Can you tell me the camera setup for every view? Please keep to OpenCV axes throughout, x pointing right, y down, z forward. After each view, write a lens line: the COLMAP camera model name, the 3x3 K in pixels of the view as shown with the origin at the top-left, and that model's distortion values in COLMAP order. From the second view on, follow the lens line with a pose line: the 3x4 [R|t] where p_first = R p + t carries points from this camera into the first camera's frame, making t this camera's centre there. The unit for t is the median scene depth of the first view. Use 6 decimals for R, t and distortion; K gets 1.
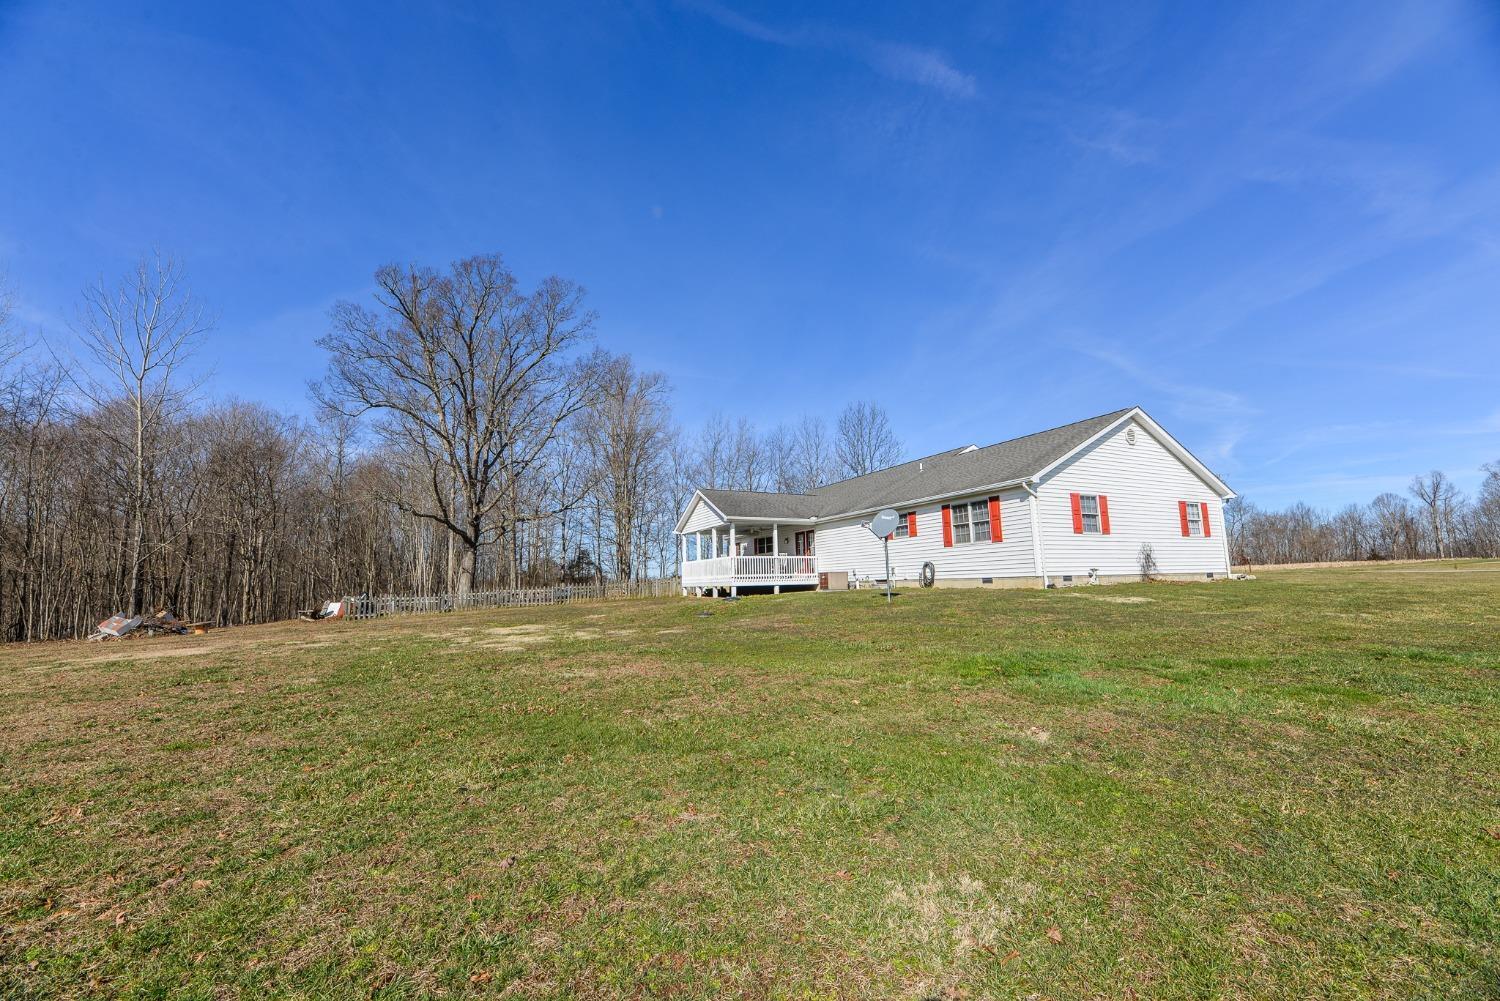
lens RADIAL K [[603.5, 0, 750.3], [0, 603.5, 496.1], [0, 0, 1]] dist [0.000700, -0.000015]
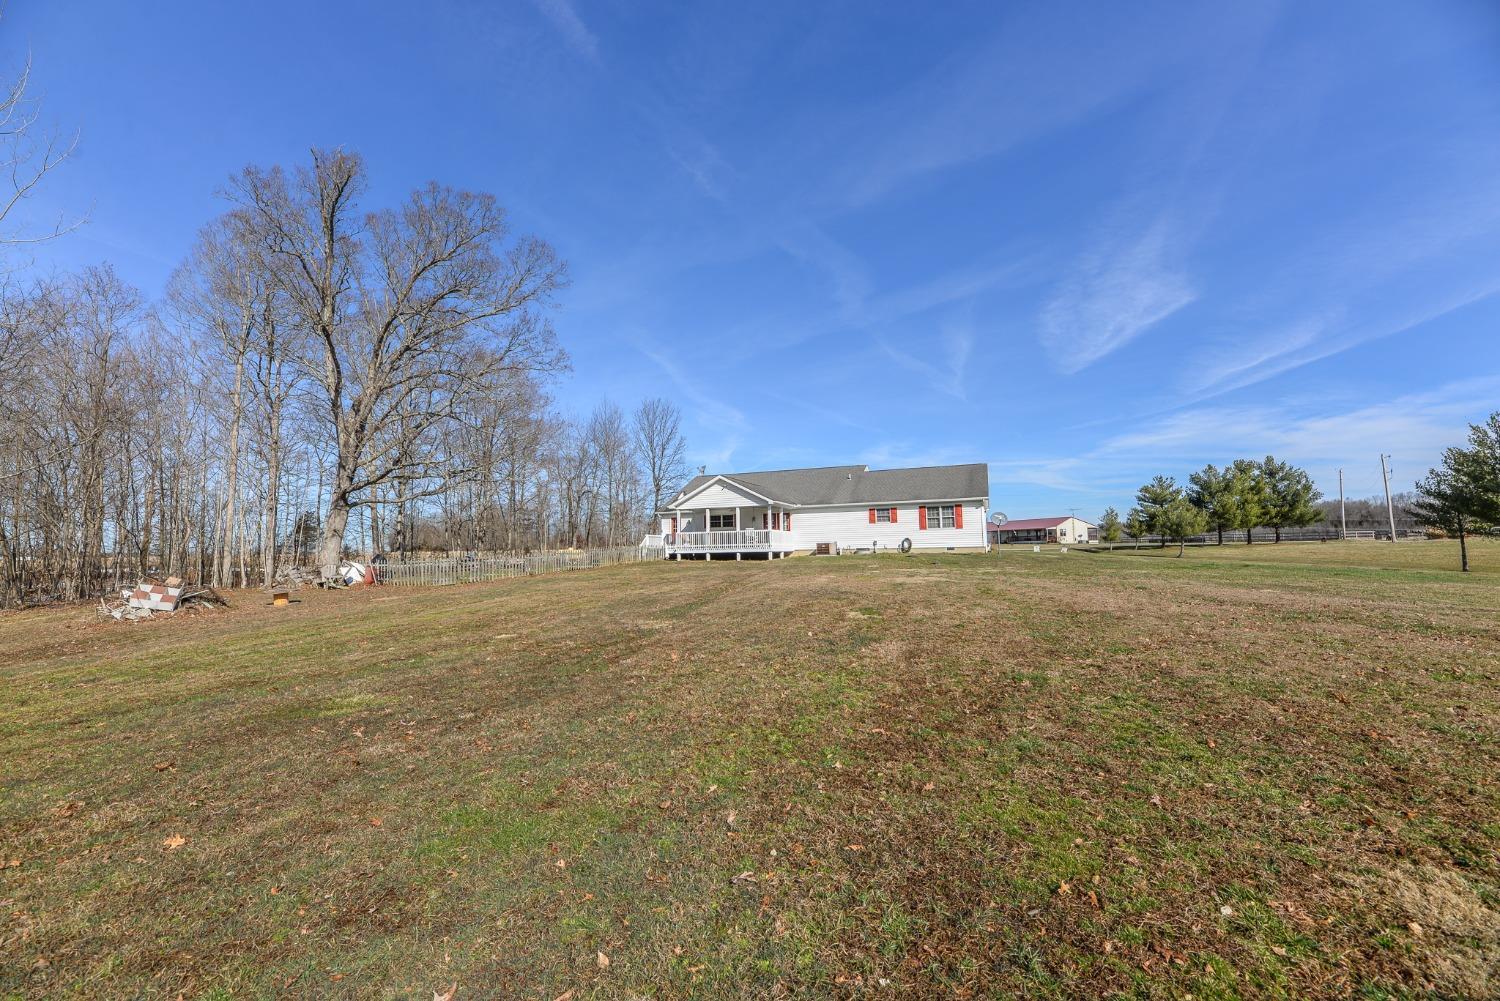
lens RADIAL K [[603.5, 0, 767.2], [0, 603.5, 556.6], [0, 0, 1]] dist [0.000700, -0.000015]
pose [[0.736235, 0.006411, 0.676695, -1.090354], [-0.098643, 0.990292, 0.097939, 0.030143], [-0.669498, -0.138857, 0.729720, 0.002787]]
